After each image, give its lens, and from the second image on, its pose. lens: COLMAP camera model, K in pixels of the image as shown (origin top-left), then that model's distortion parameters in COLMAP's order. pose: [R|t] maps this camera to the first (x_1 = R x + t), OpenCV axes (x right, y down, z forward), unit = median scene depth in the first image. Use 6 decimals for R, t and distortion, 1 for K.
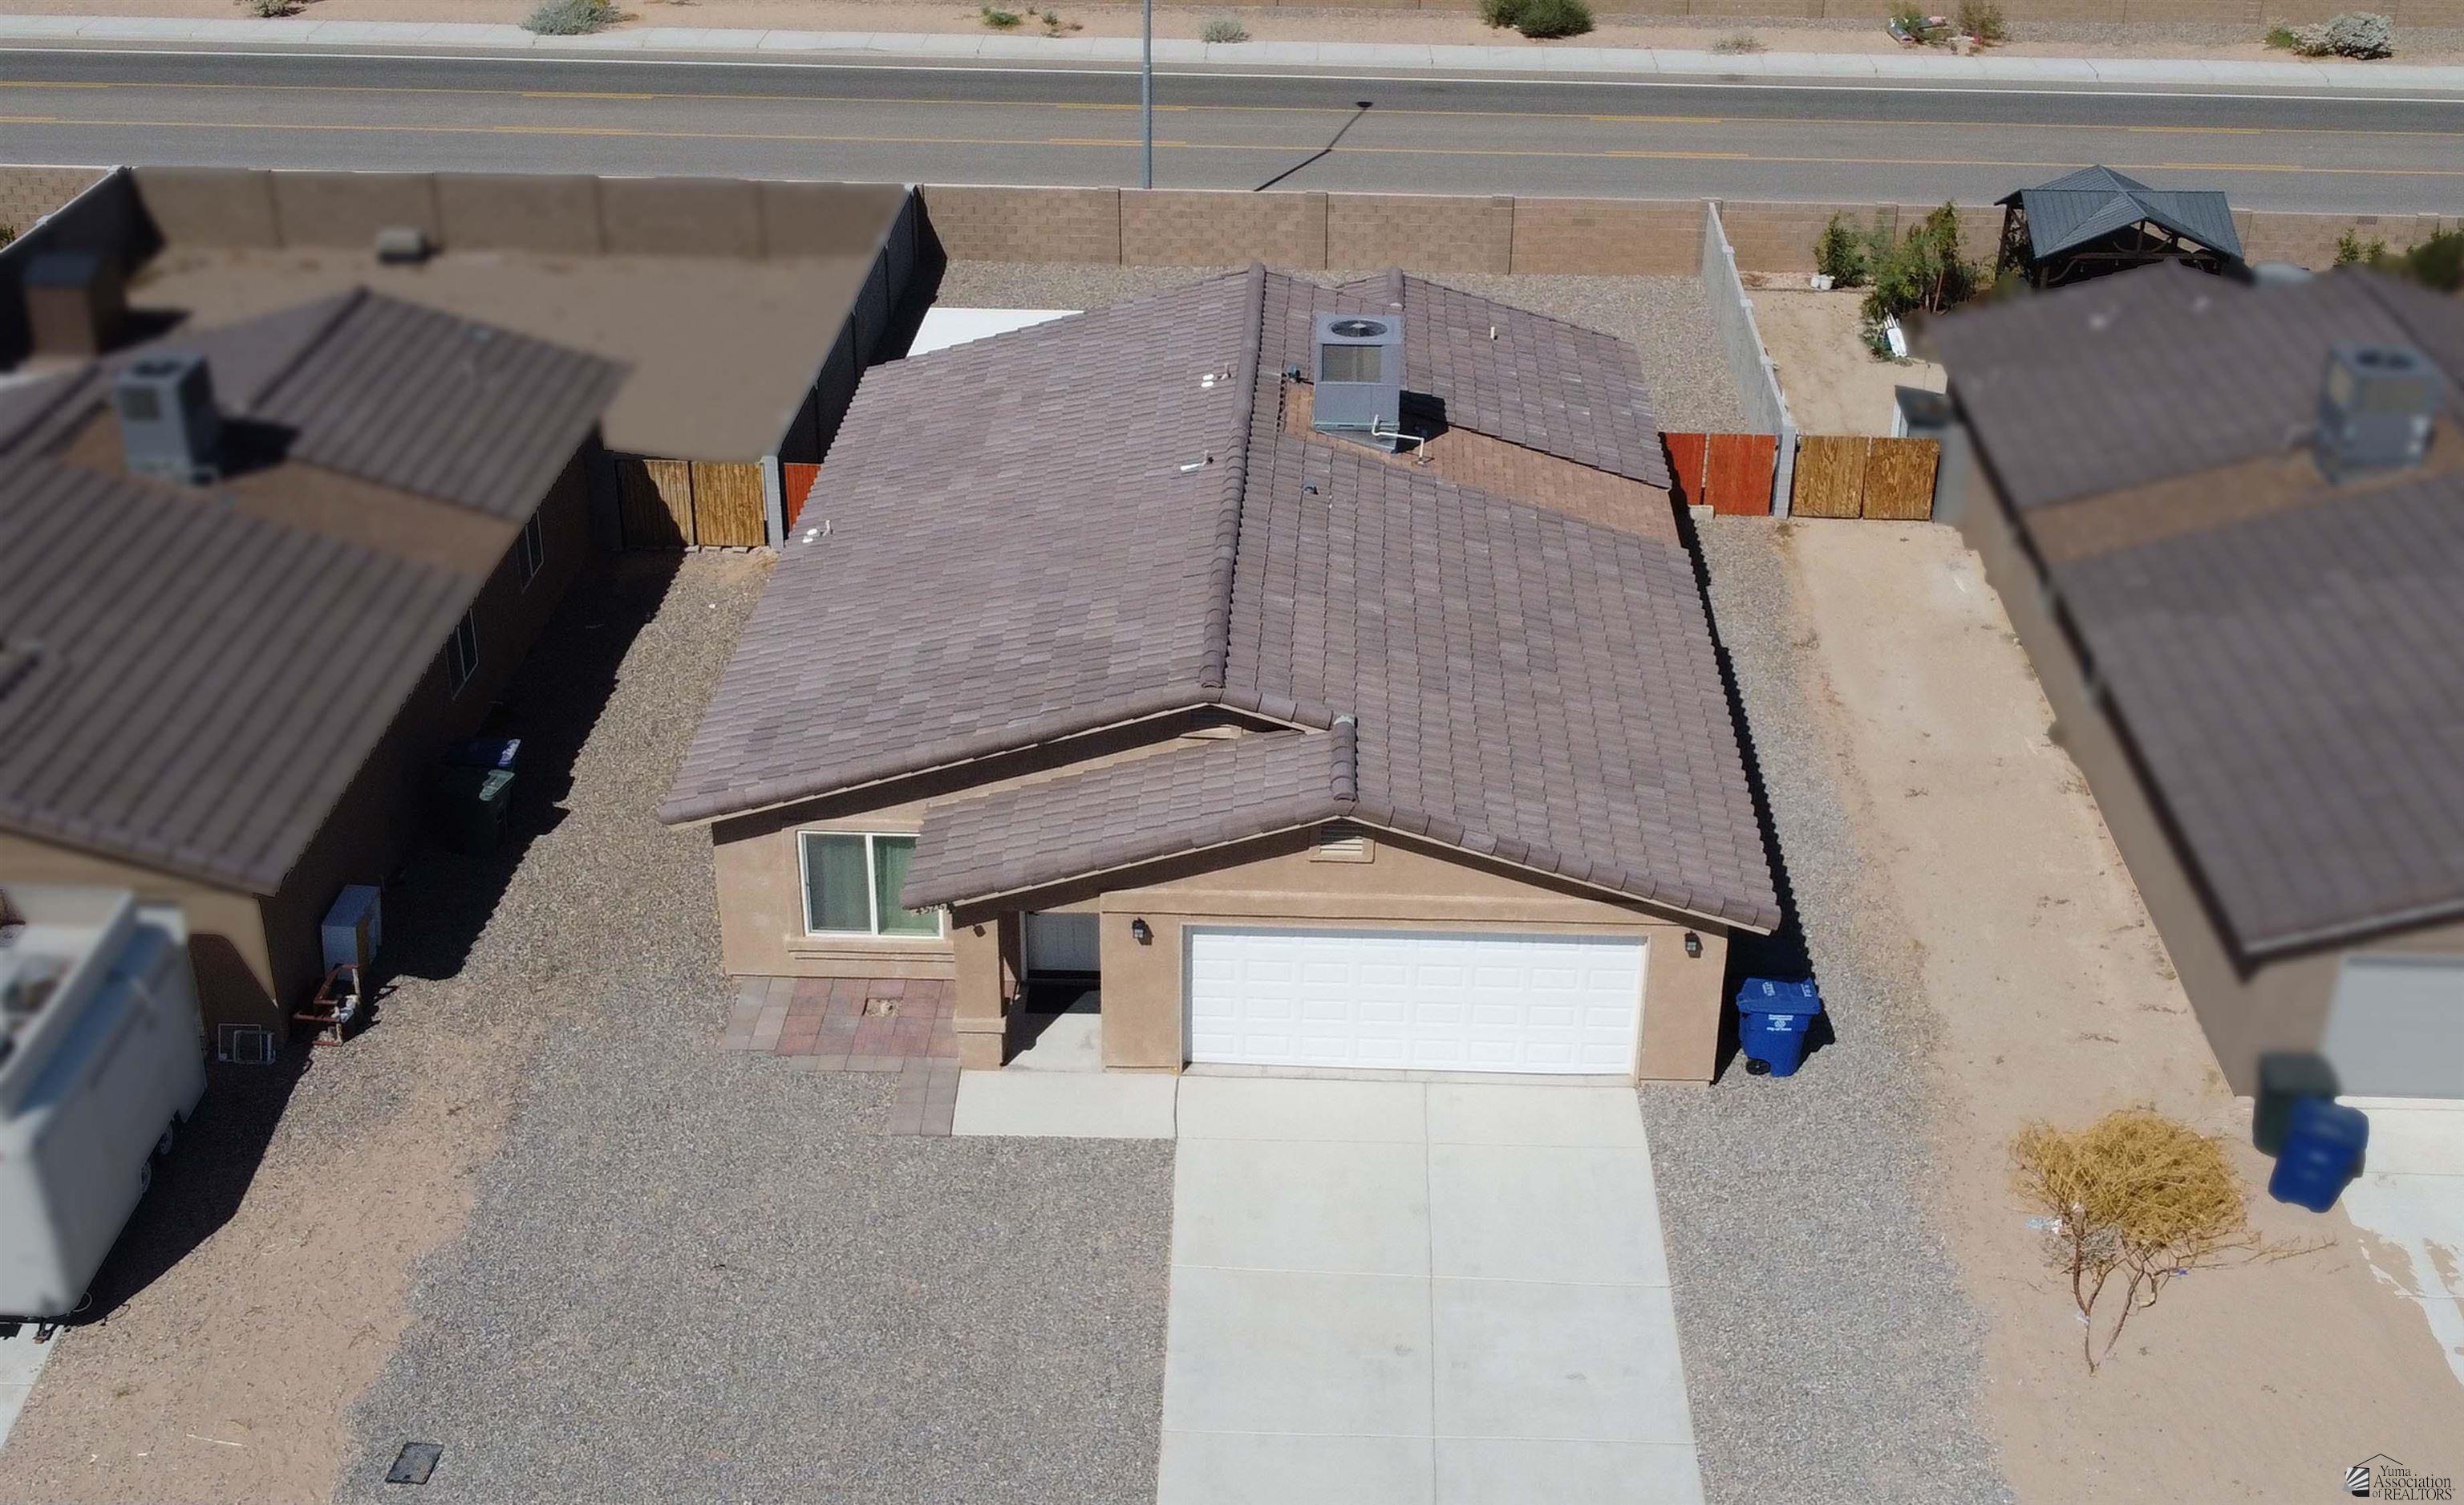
lens RADIAL K [[2649.5, 0, 1335.9], [0, 2649.5, 635.4], [0, 0, 1]] dist [0.001231, -0.028887]
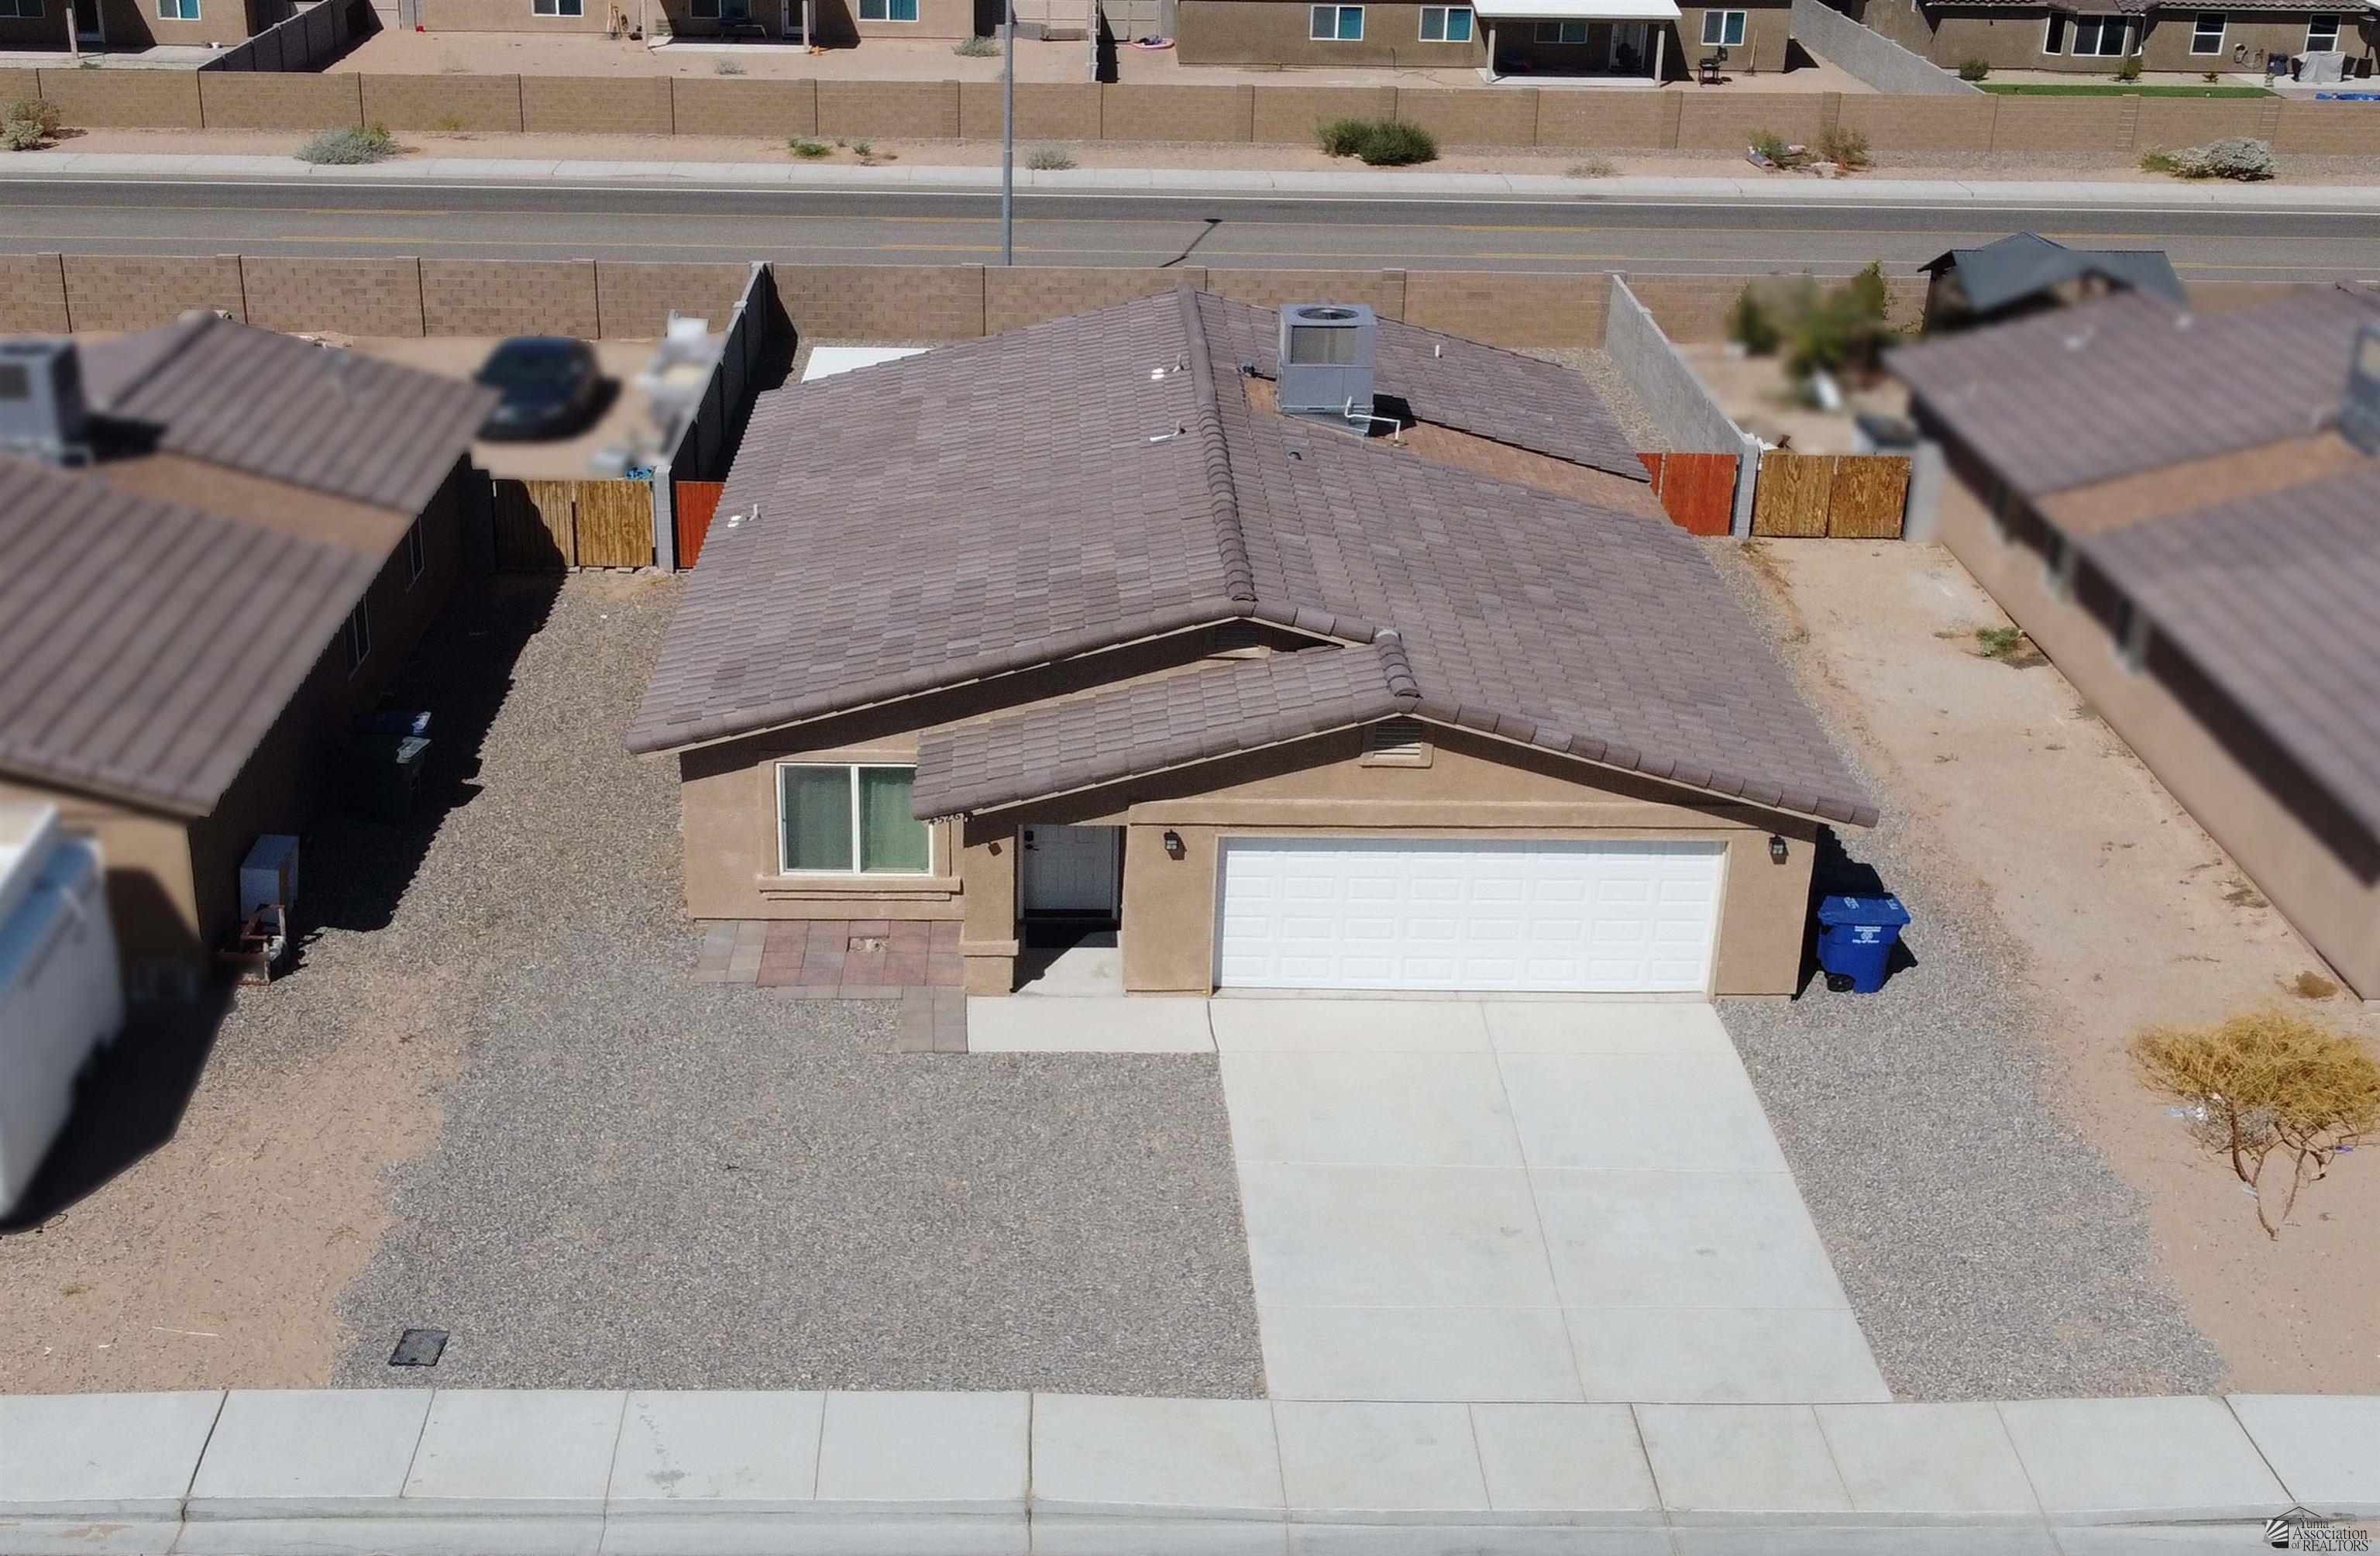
lens RADIAL K [[2696.4, 0, 1105.5], [0, 2696.4, 779.2], [0, 0, 1]] dist [0.004117, -0.036005]
pose [[0.998628, 0.031613, 0.041749, -0.124972], [-0.029142, 0.997861, -0.058513, 0.131446], [-0.043509, 0.057216, 0.997413, 0.036768]]
